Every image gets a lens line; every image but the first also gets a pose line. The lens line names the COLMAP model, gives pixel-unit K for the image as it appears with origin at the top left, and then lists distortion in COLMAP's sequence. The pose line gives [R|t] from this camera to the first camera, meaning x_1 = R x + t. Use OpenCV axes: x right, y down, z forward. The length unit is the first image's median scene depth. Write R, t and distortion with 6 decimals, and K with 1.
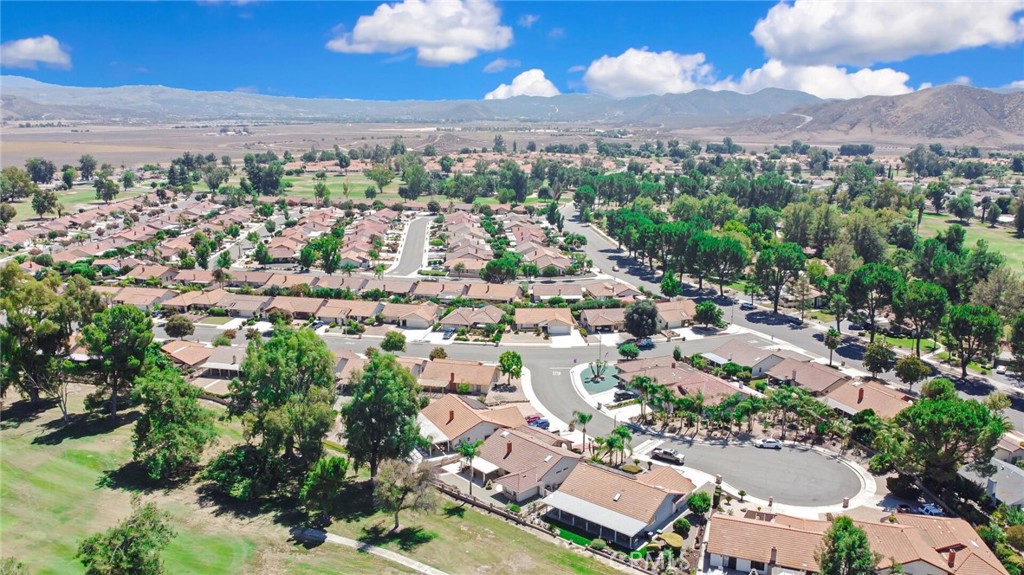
lens RADIAL K [[773.4, 0, 511.8], [0, 773.4, 287.4], [0, 0, 1]] dist [0.005254, -0.008456]
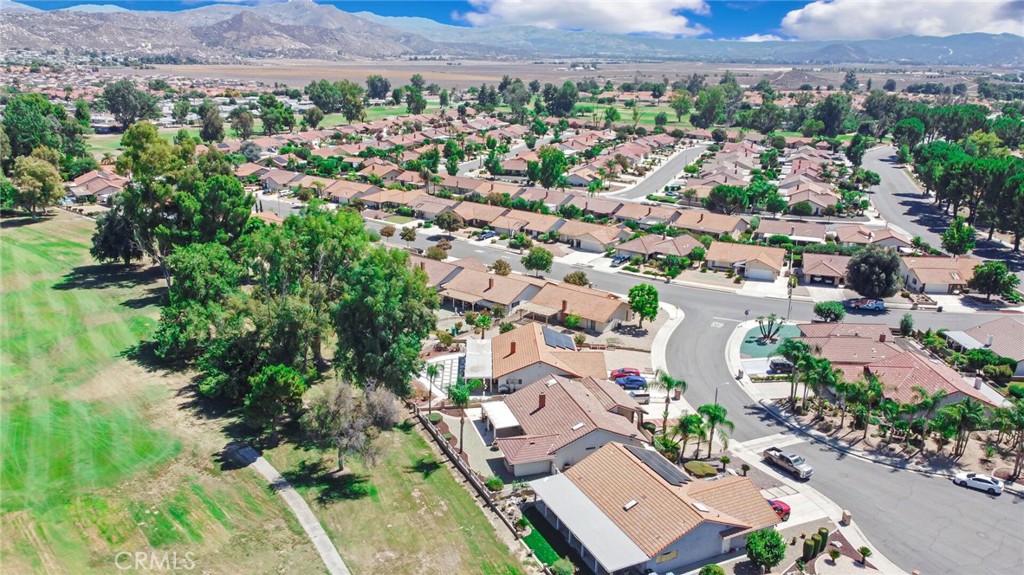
lens RADIAL K [[773.4, 0, 511.8], [0, 773.4, 287.4], [0, 0, 1]] dist [0.005254, -0.008456]
pose [[0.902985, 0.136015, -0.407577, 0.146618], [-0.106926, 0.989867, 0.093439, 0.021927], [0.416155, -0.040793, 0.908378, 0.196575]]
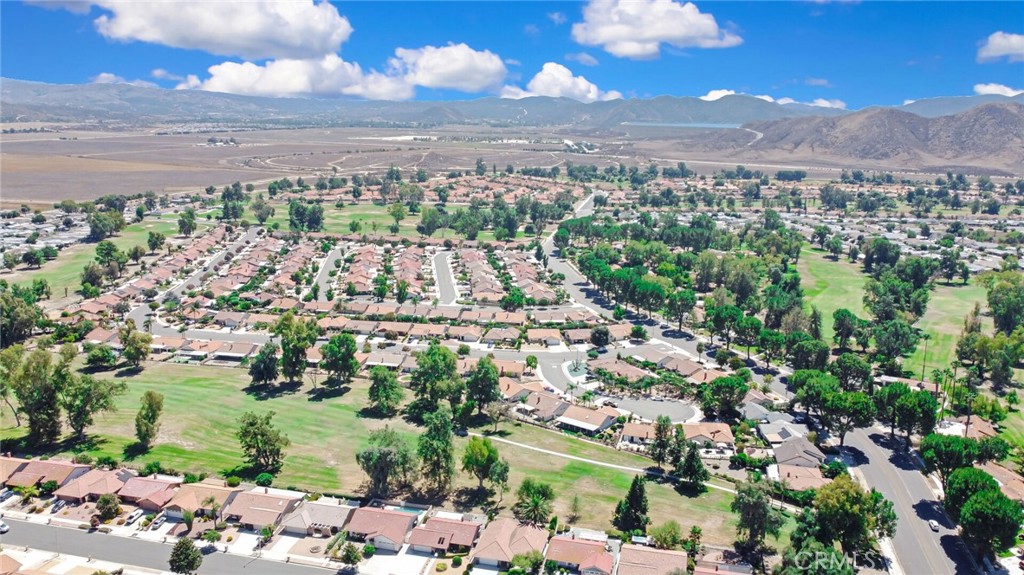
lens RADIAL K [[773.4, 0, 511.8], [0, 773.4, 287.4], [0, 0, 1]] dist [0.005254, -0.008456]
pose [[0.999125, -0.000692, 0.041818, -0.101112], [0.000567, 0.999995, 0.003005, -0.070629], [-0.041819, -0.002979, 0.999121, -0.707844]]
